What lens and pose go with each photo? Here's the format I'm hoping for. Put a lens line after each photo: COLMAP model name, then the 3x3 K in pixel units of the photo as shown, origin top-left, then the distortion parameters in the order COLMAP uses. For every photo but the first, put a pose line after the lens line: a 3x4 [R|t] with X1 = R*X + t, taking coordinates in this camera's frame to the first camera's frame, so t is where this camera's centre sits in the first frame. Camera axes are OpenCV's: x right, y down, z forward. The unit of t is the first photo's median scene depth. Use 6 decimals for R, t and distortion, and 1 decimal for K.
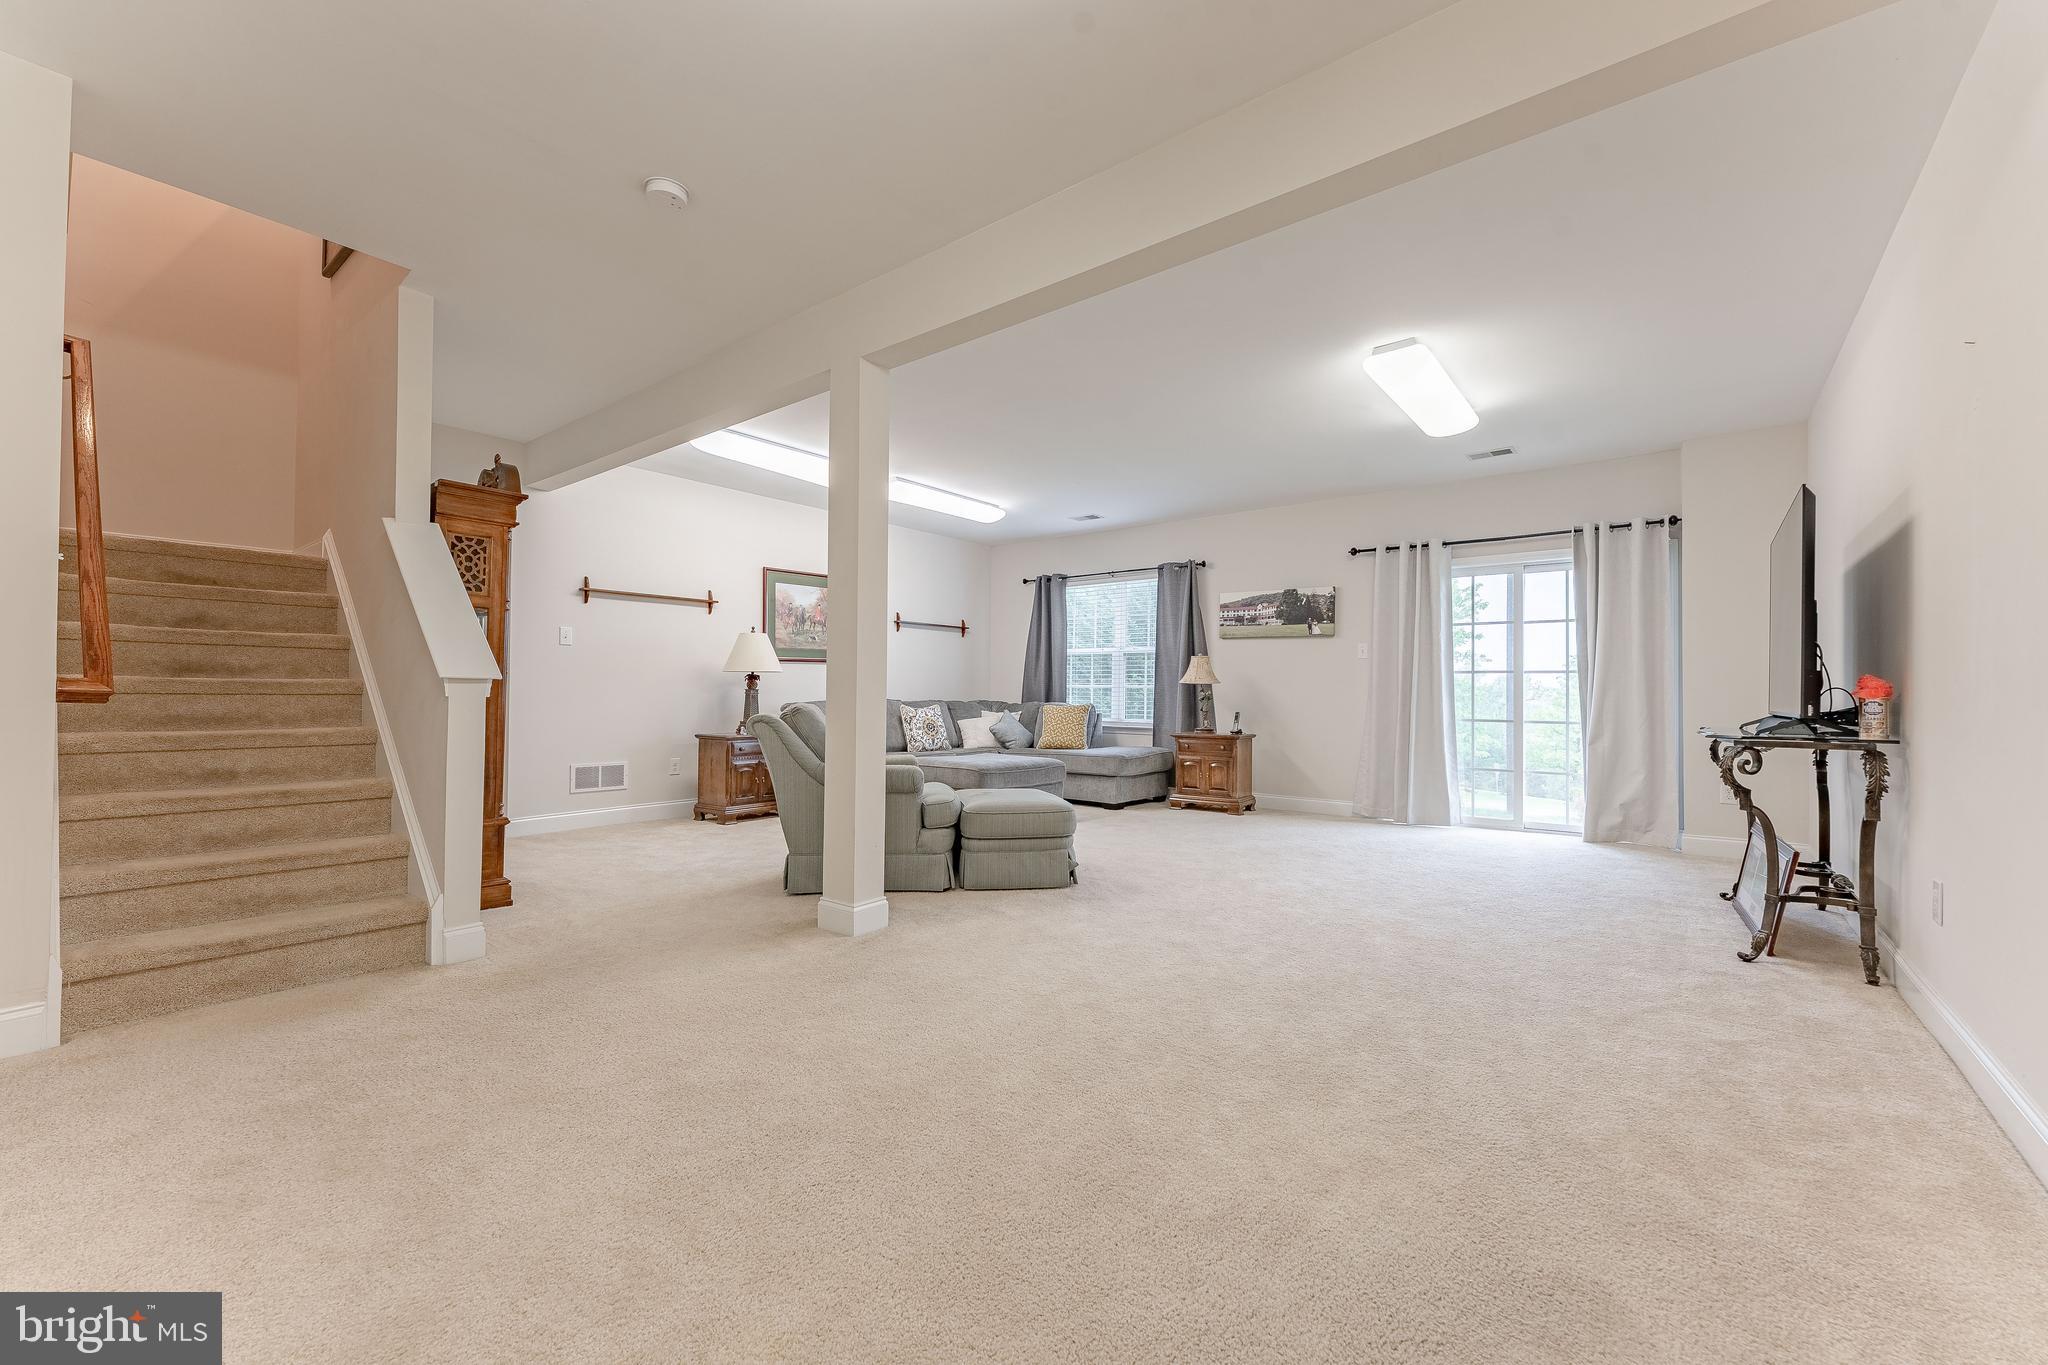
lens RADIAL K [[829.5, 0, 964.8], [0, 829.5, 690.2], [0, 0, 1]] dist [0.000471, -0.000125]
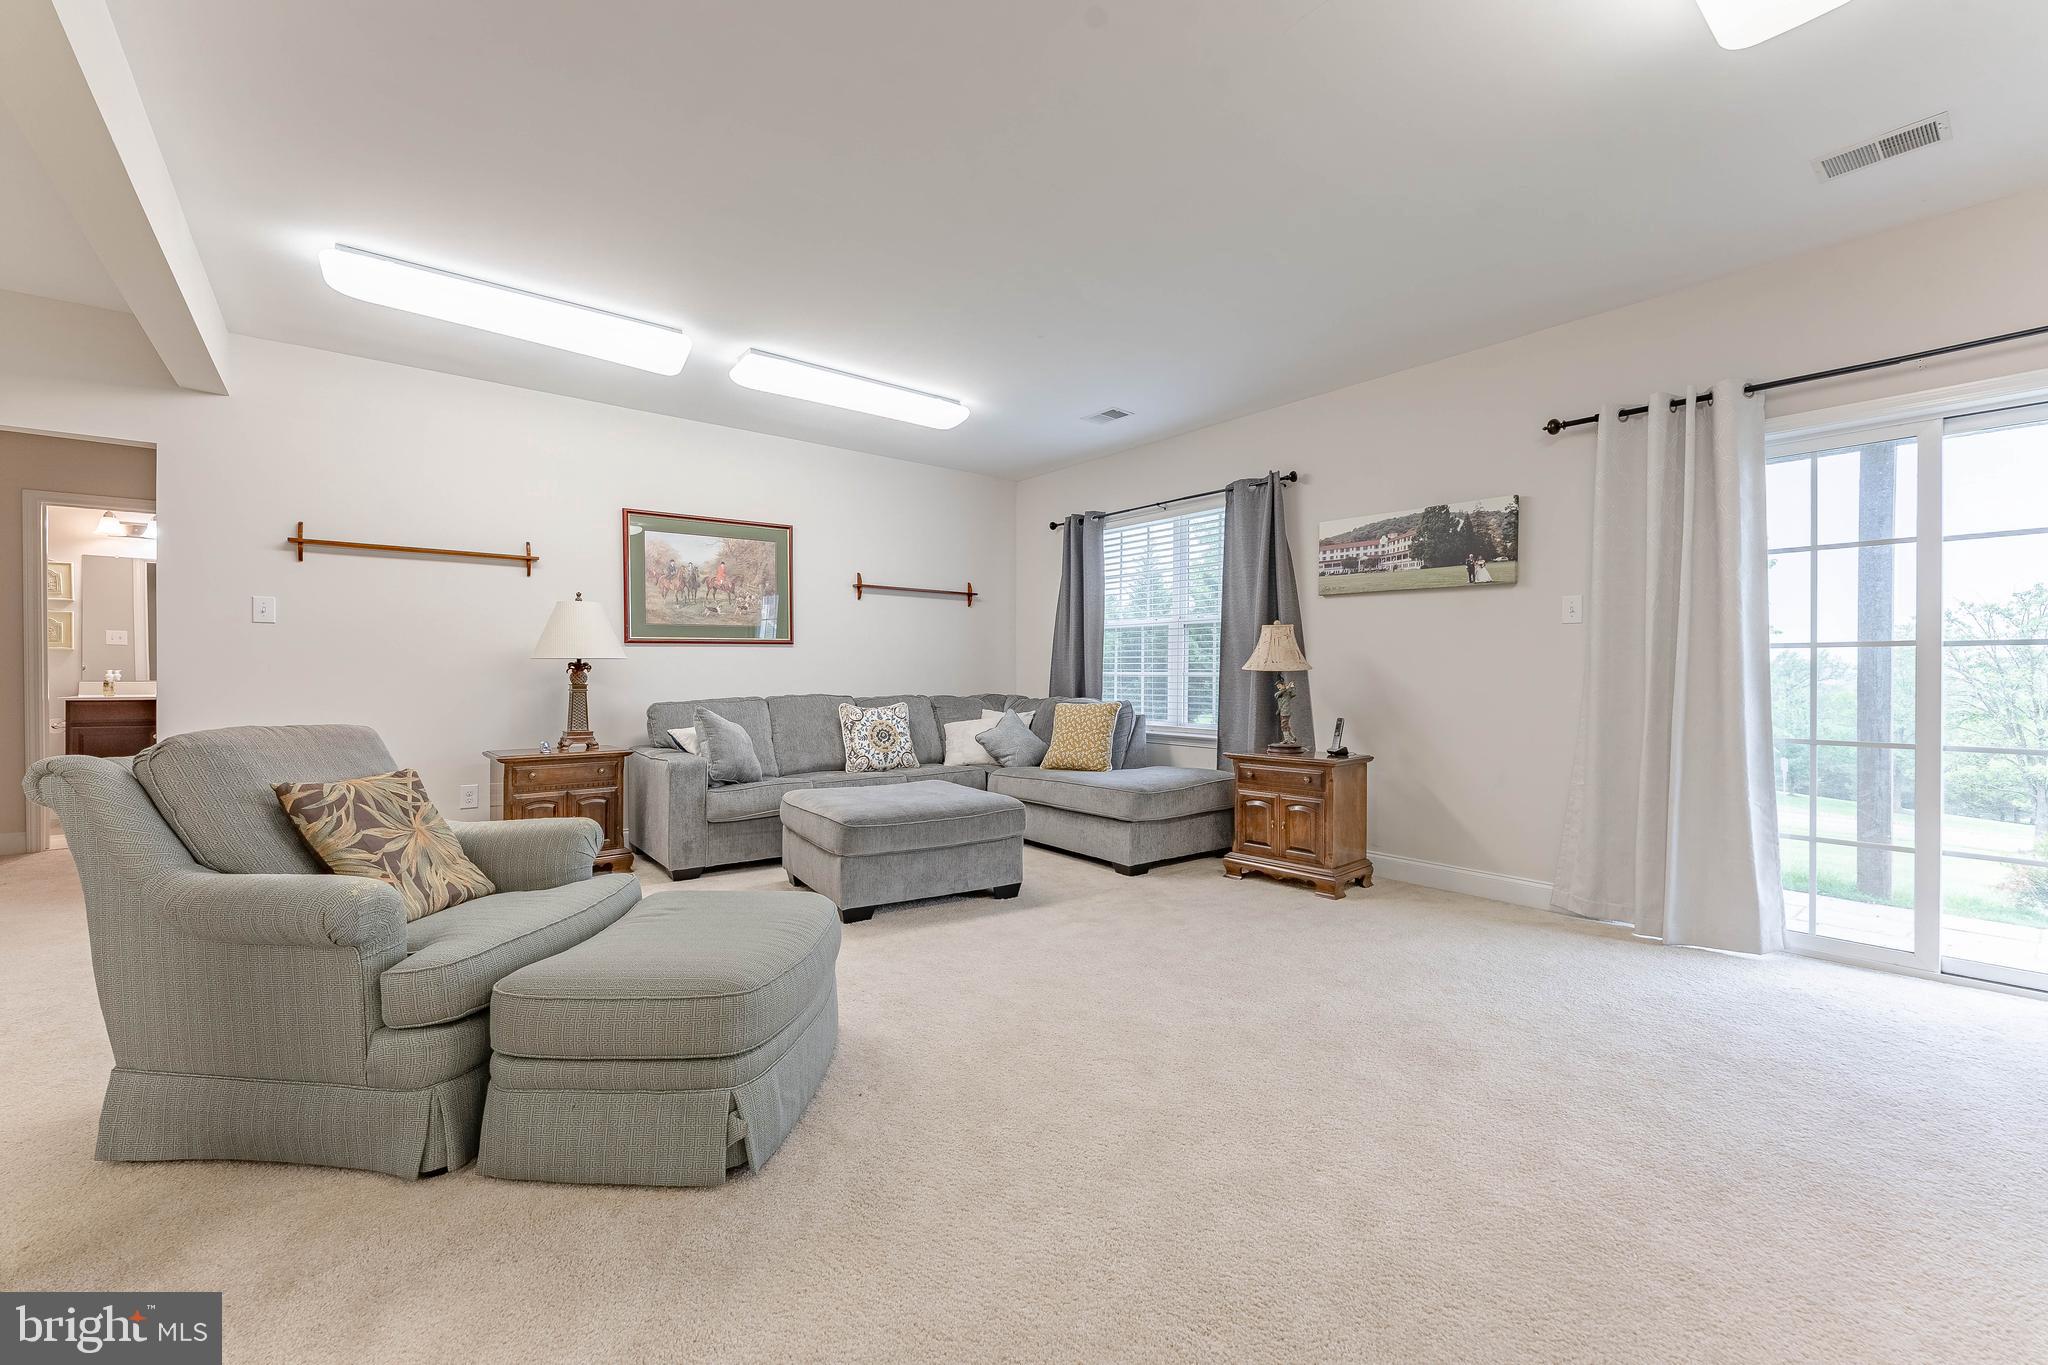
lens RADIAL K [[827.7, 0, 998.6], [0, 827.7, 682.5], [0, 0, 1]] dist [-0.000722, -0.000236]
pose [[0.982871, -0.004813, -0.184232, 0.196738], [0.007013, 0.999912, 0.011291, -0.007508], [0.184161, -0.012390, 0.982818, 0.372353]]
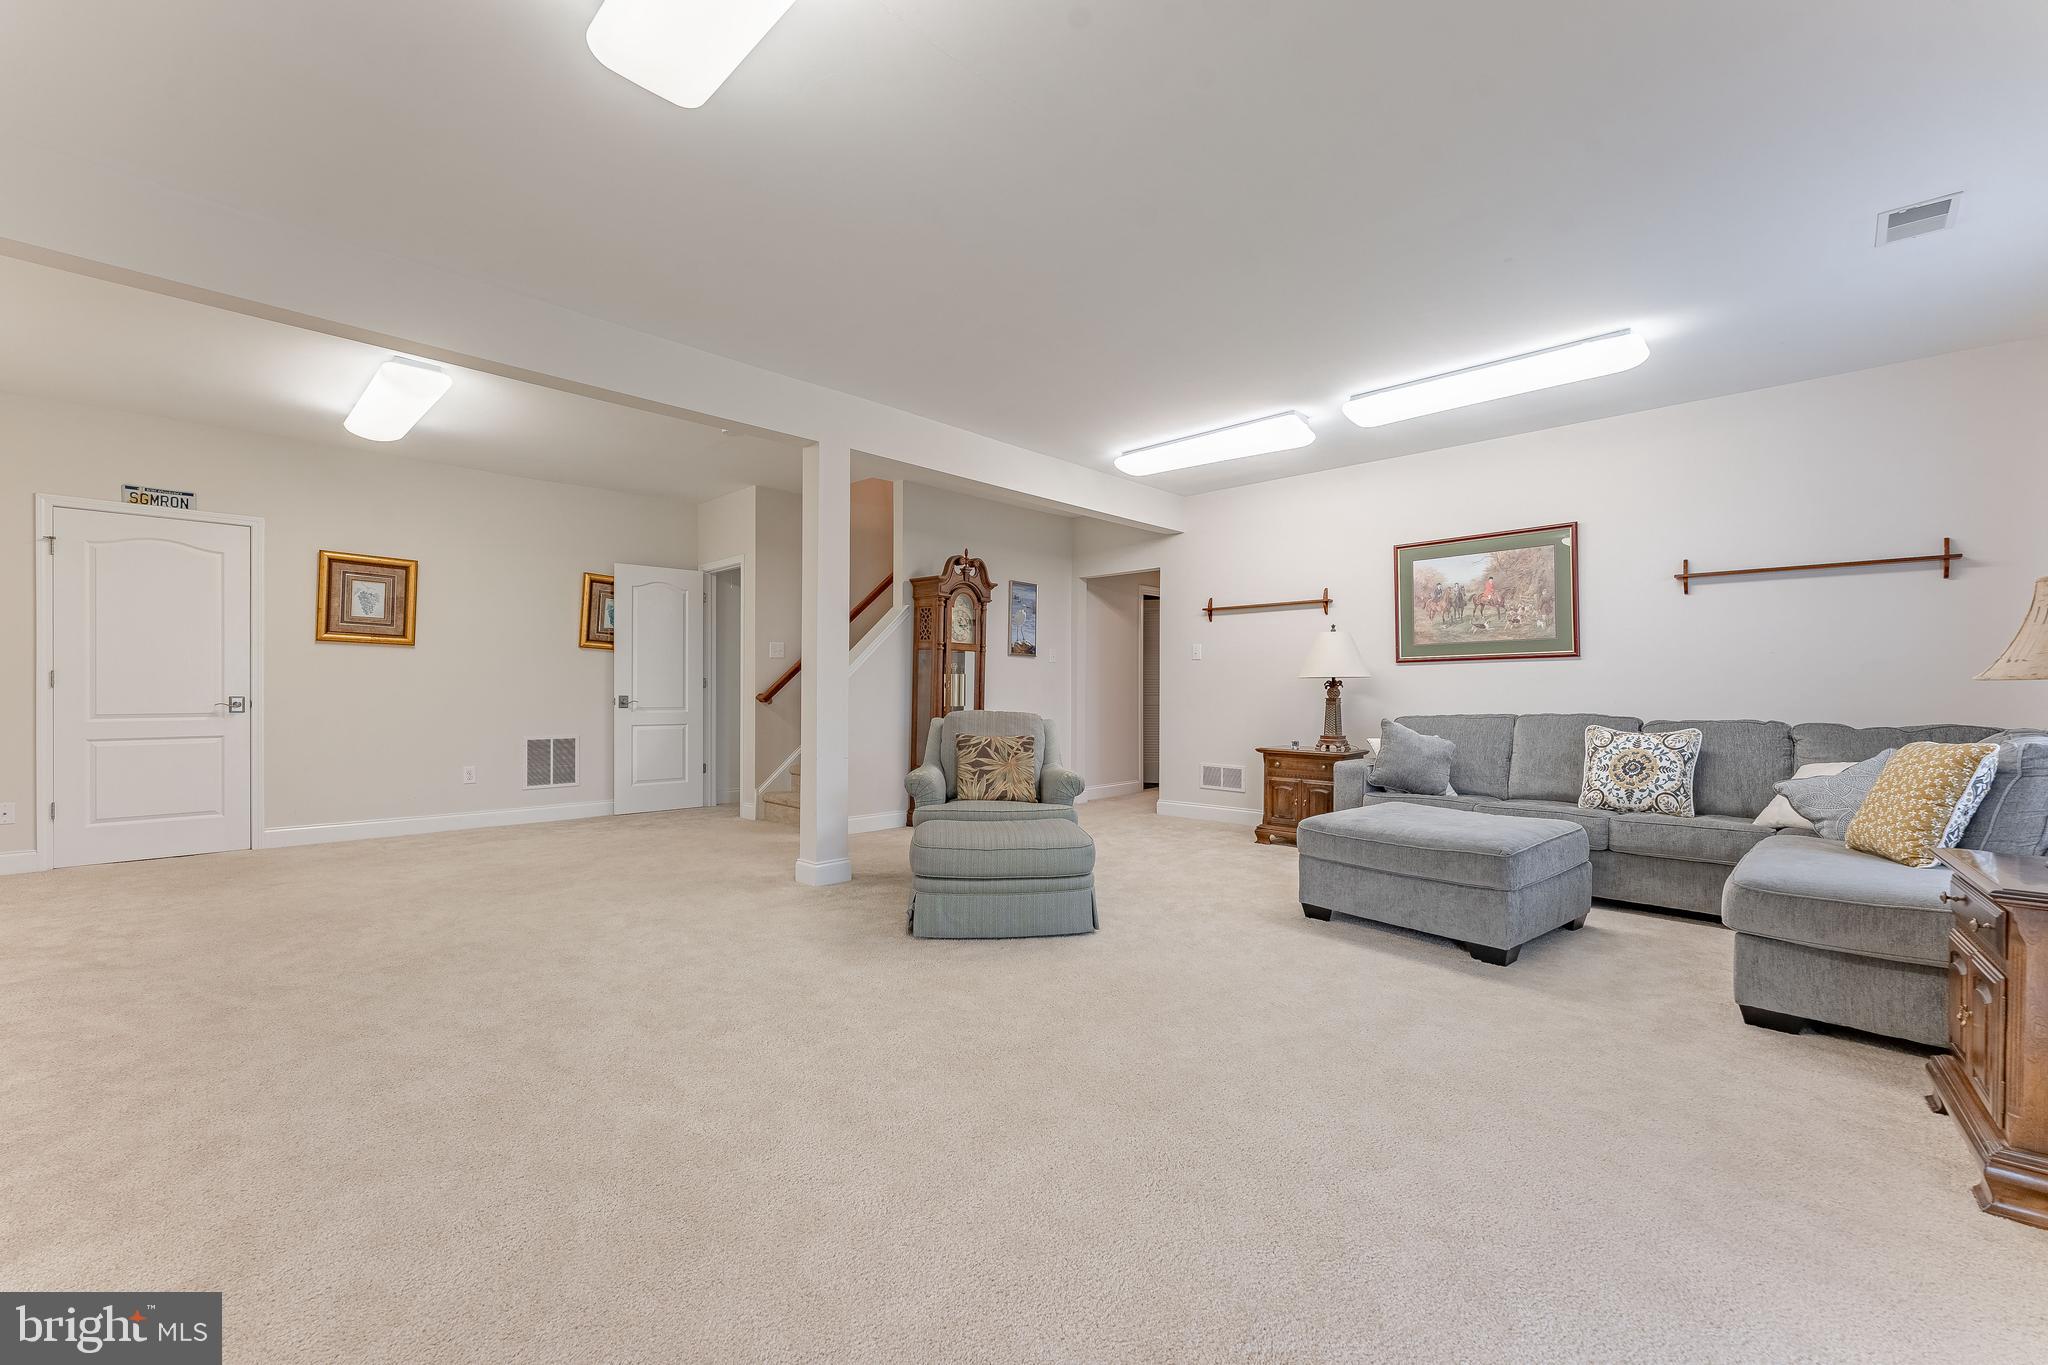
lens RADIAL K [[807.9, 0, 1034.1], [0, 807.9, 693.0], [0, 0, 1]] dist [-0.000132, 0.000002]
pose [[-0.041561, -0.004103, -0.999128, 0.553547], [-0.001715, 0.999990, -0.004035, -0.002274], [0.999135, 0.001545, -0.041567, 0.685925]]
